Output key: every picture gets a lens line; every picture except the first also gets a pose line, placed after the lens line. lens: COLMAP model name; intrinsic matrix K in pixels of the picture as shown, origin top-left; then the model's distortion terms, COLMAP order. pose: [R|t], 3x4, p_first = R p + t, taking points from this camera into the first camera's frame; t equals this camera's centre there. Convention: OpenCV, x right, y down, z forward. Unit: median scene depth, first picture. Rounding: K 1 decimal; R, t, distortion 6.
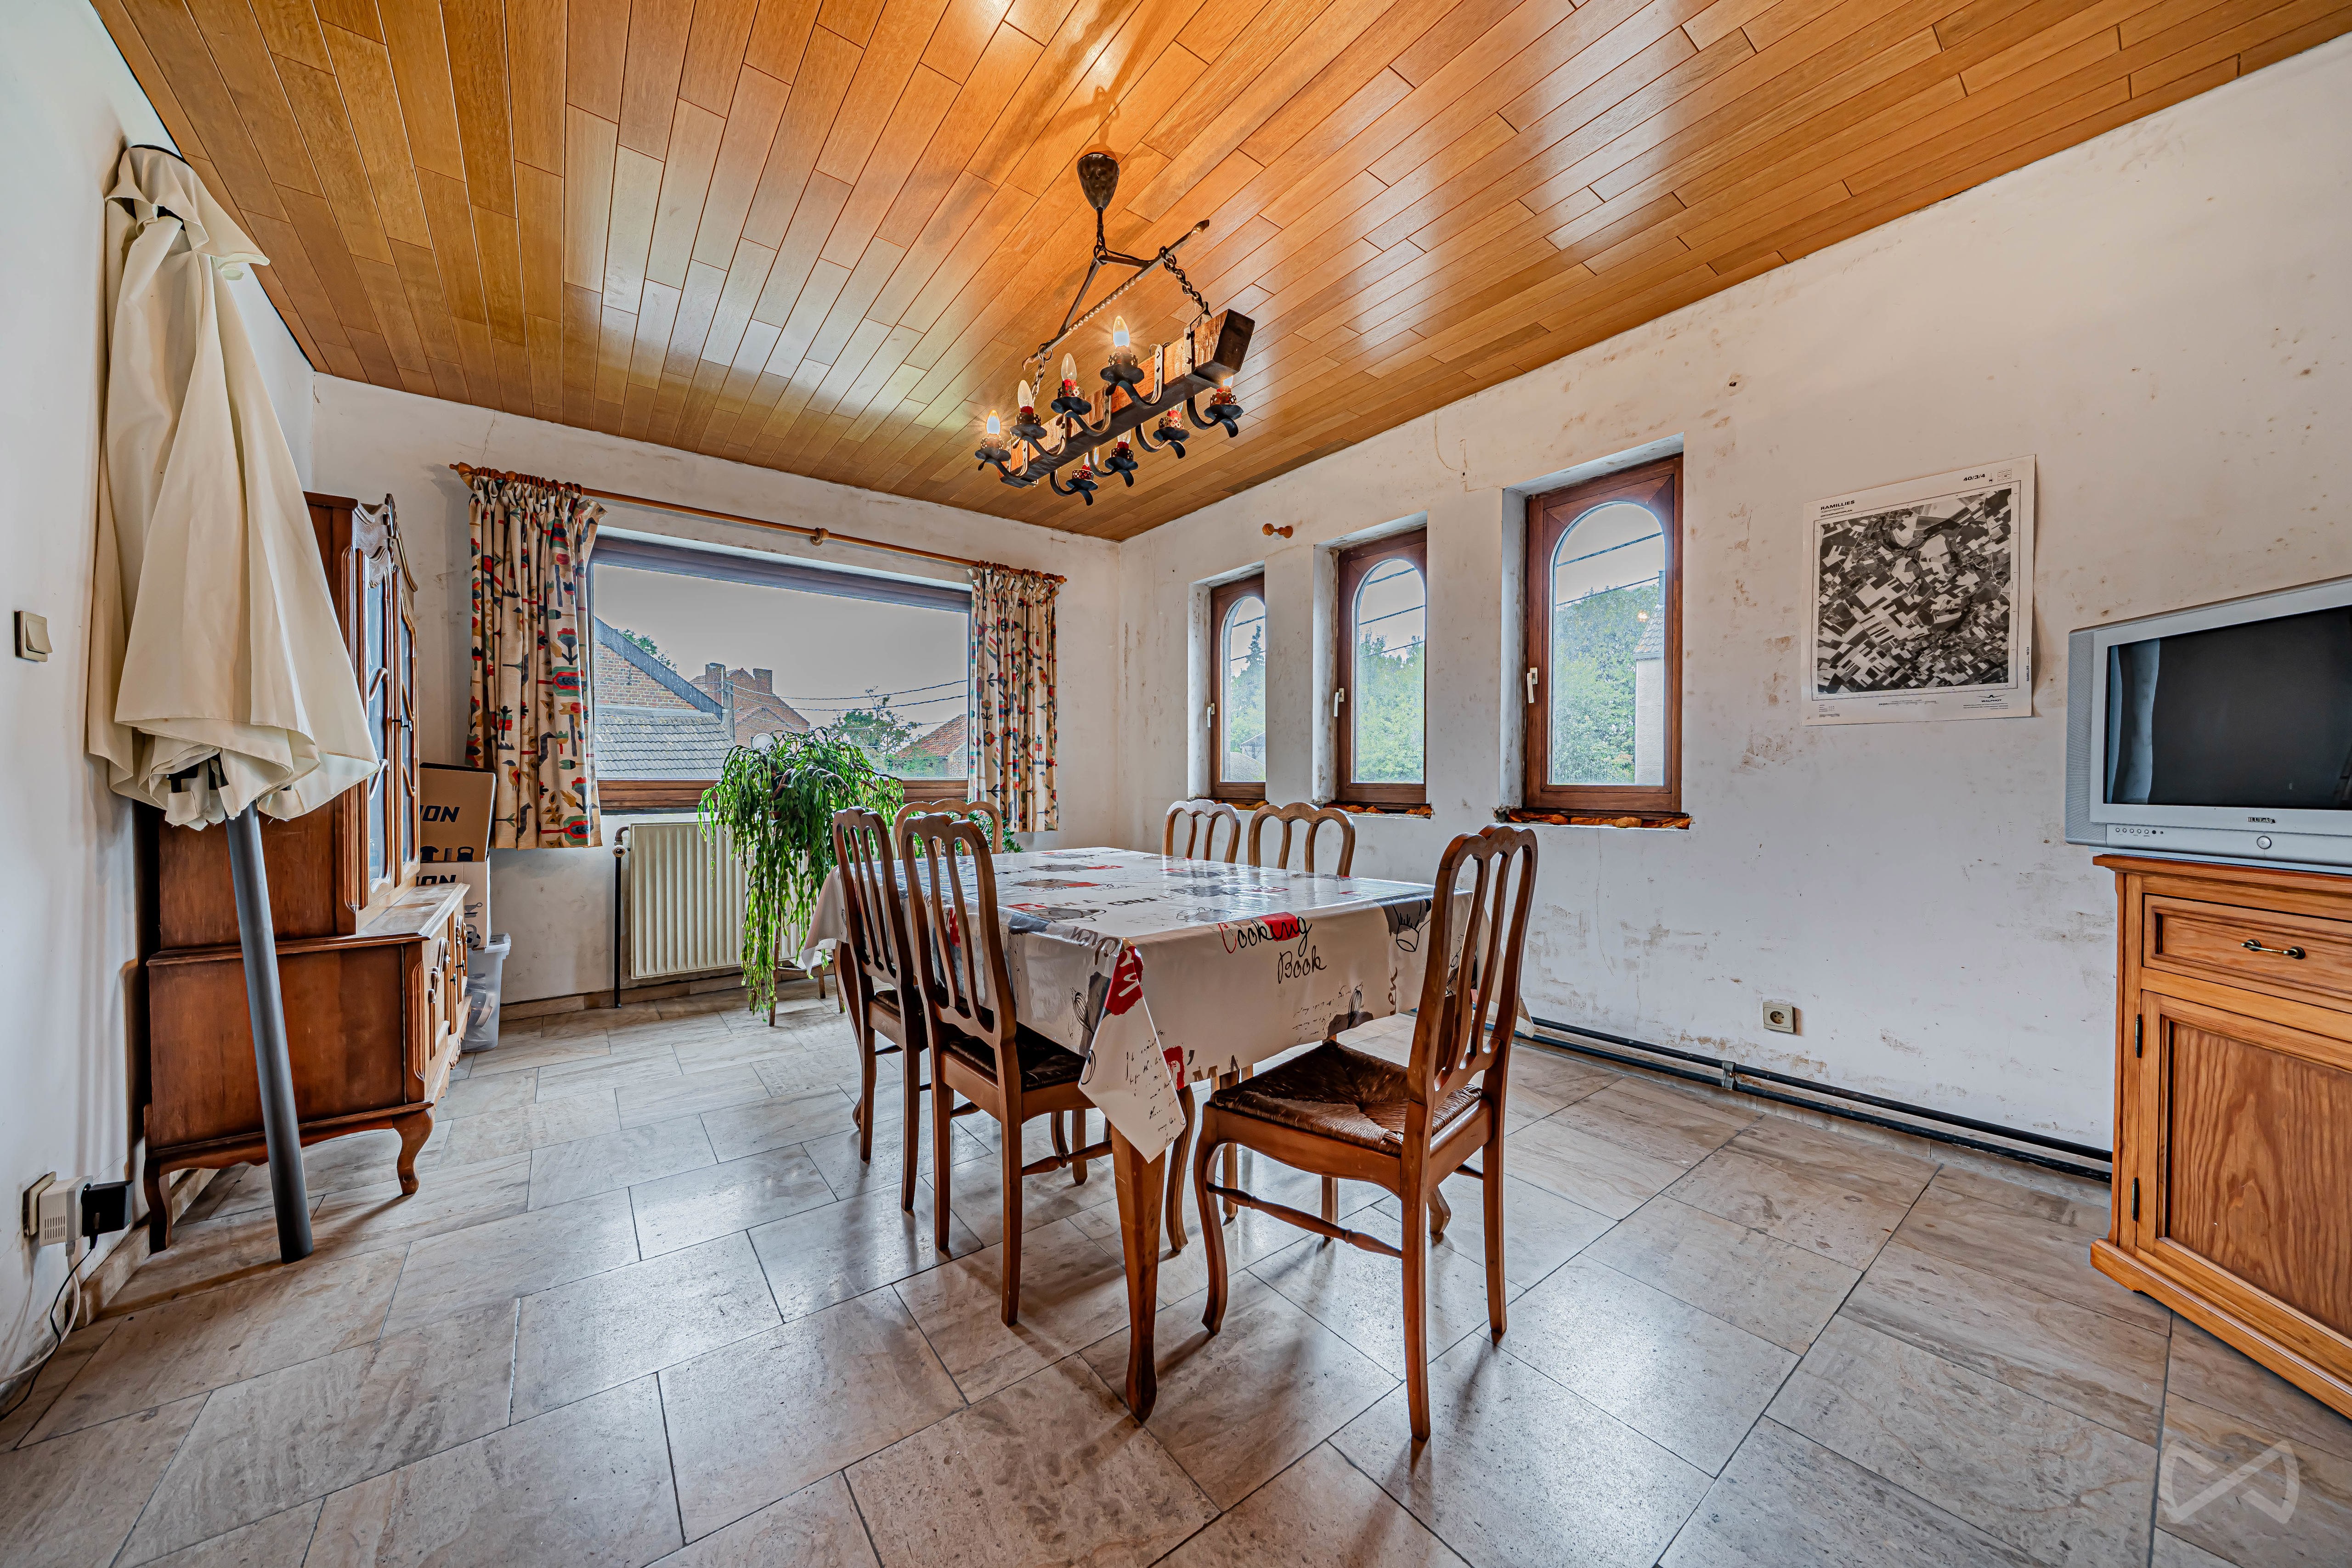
lens RADIAL K [[807.6, 0, 1168.5], [0, 807.6, 783.9], [0, 0, 1]] dist [-0.002599, -0.000118]
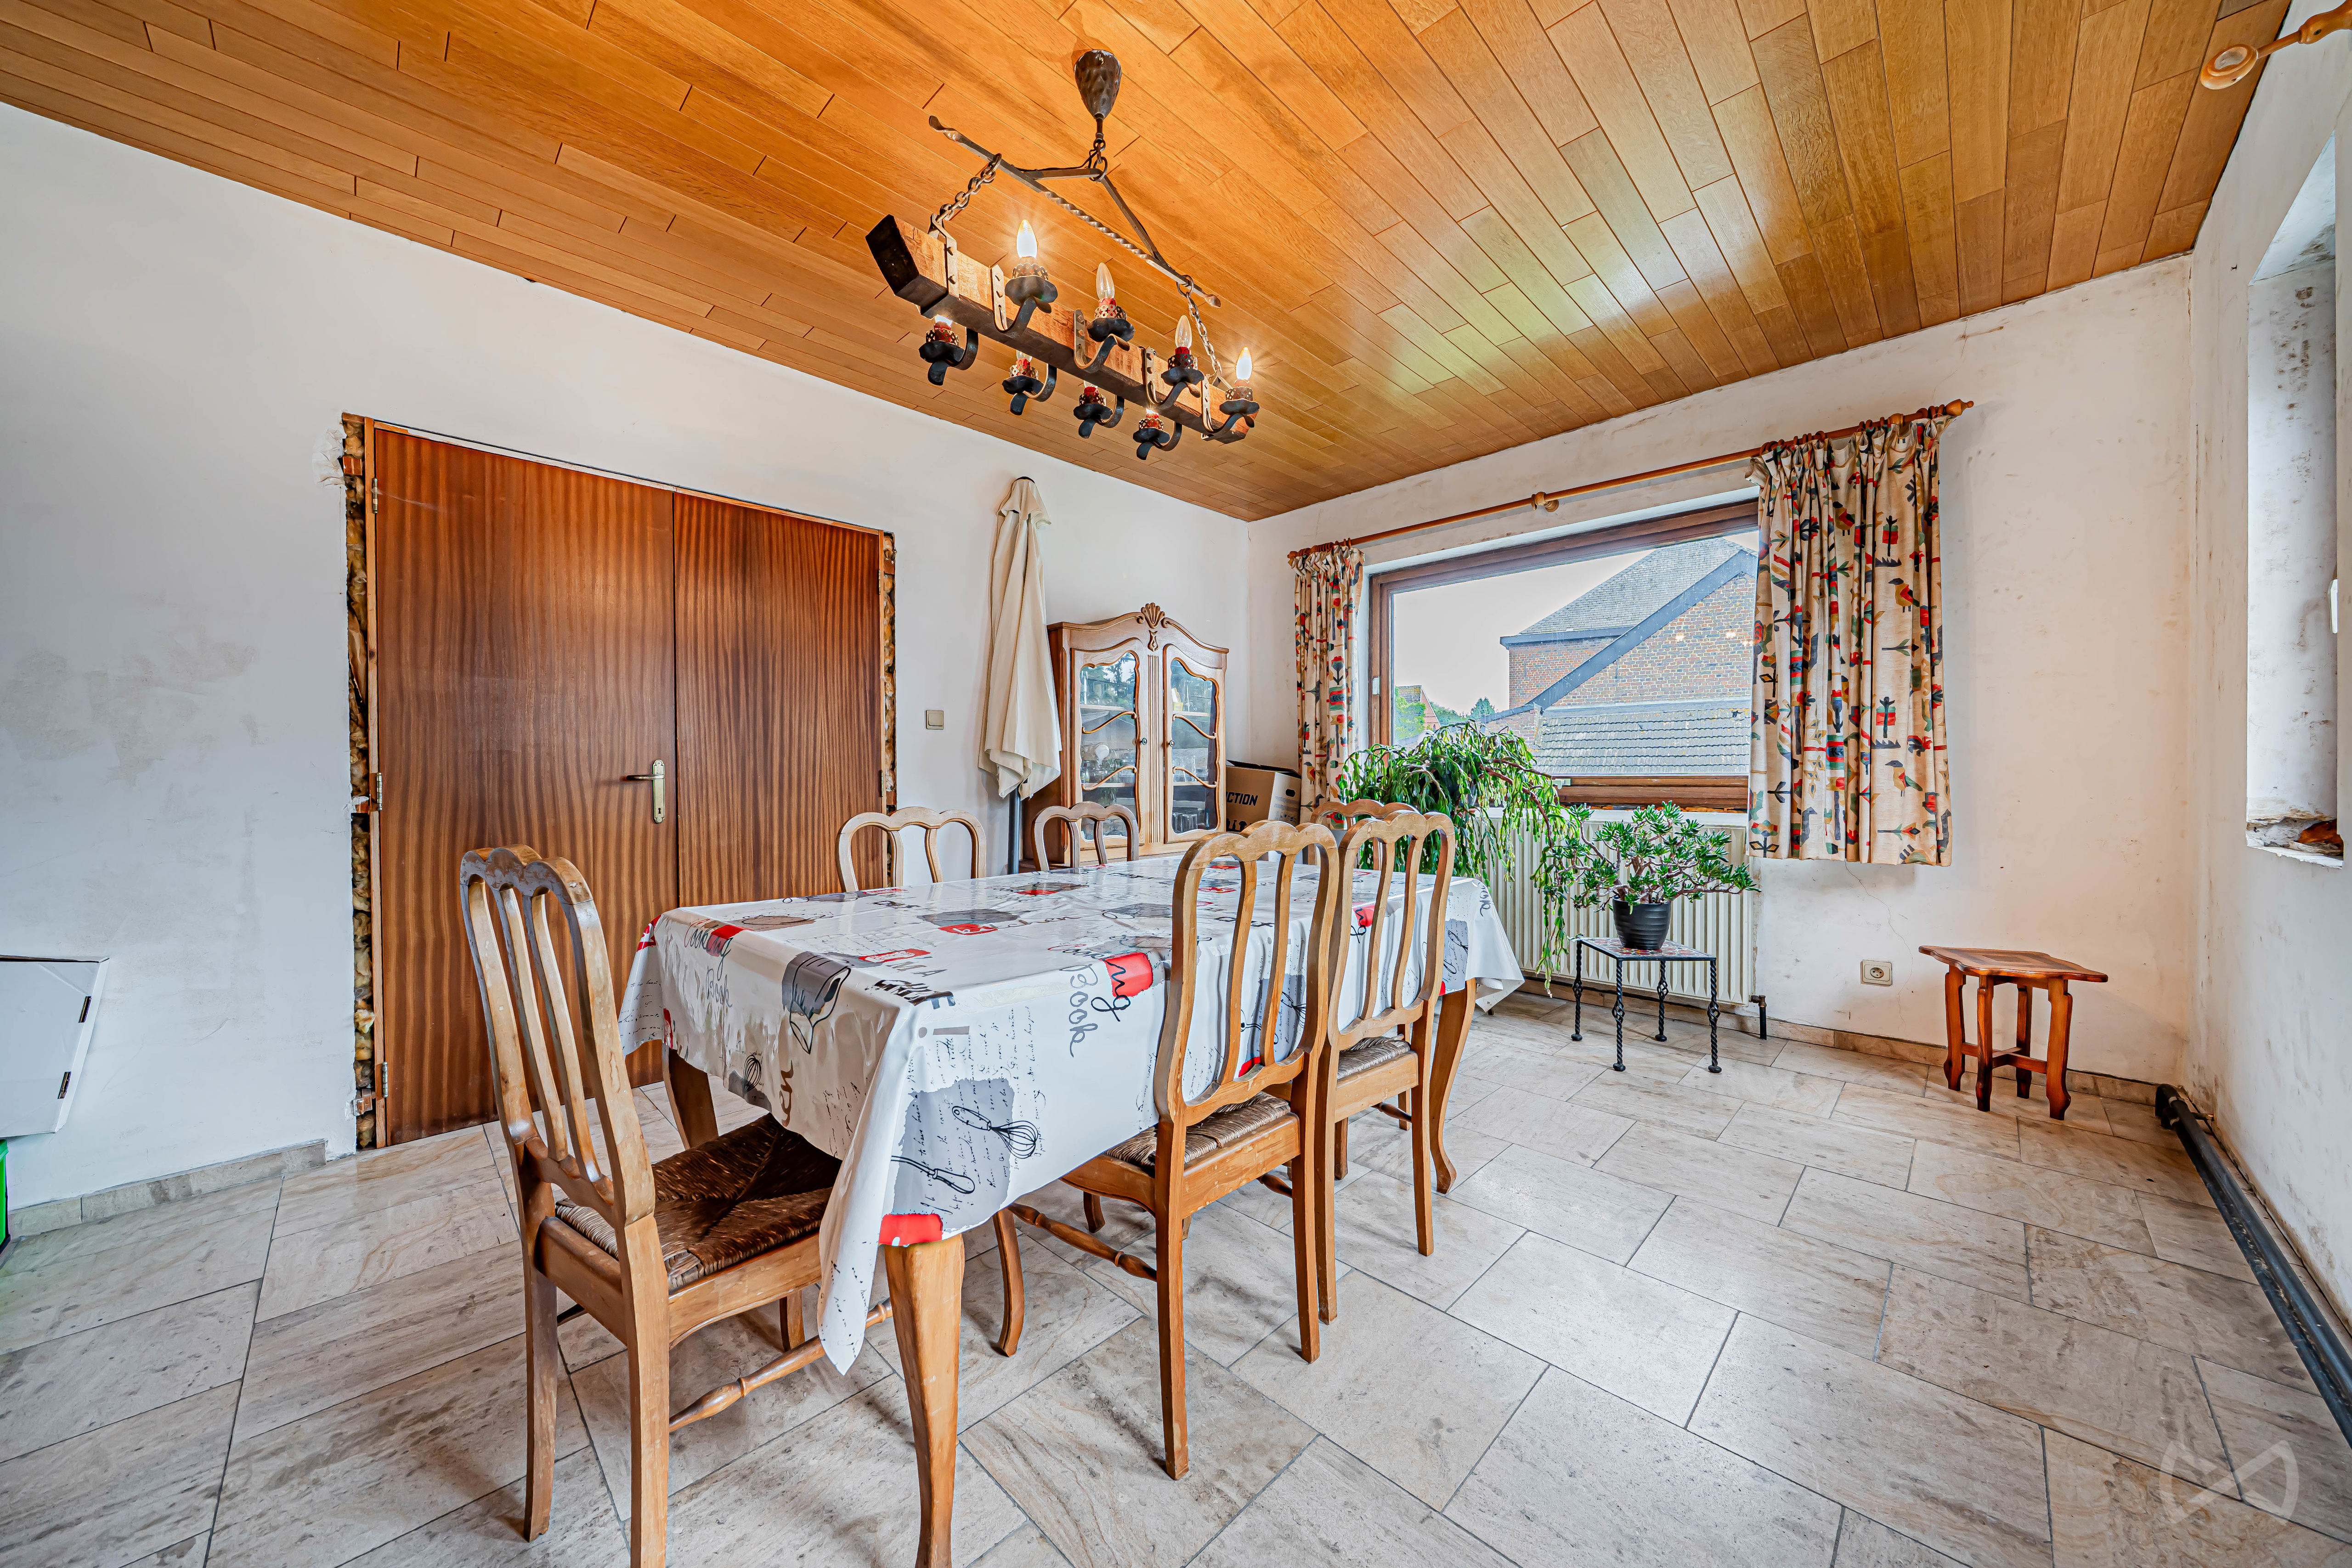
lens RADIAL K [[807.6, 0, 1170.3], [0, 807.6, 782.9], [0, 0, 1]] dist [-0.002599, -0.000118]
pose [[0.142927, 0.008073, -0.989700, 0.356403], [-0.001577, 0.999967, 0.007929, -0.003146], [0.989732, 0.000428, 0.142935, 0.425606]]
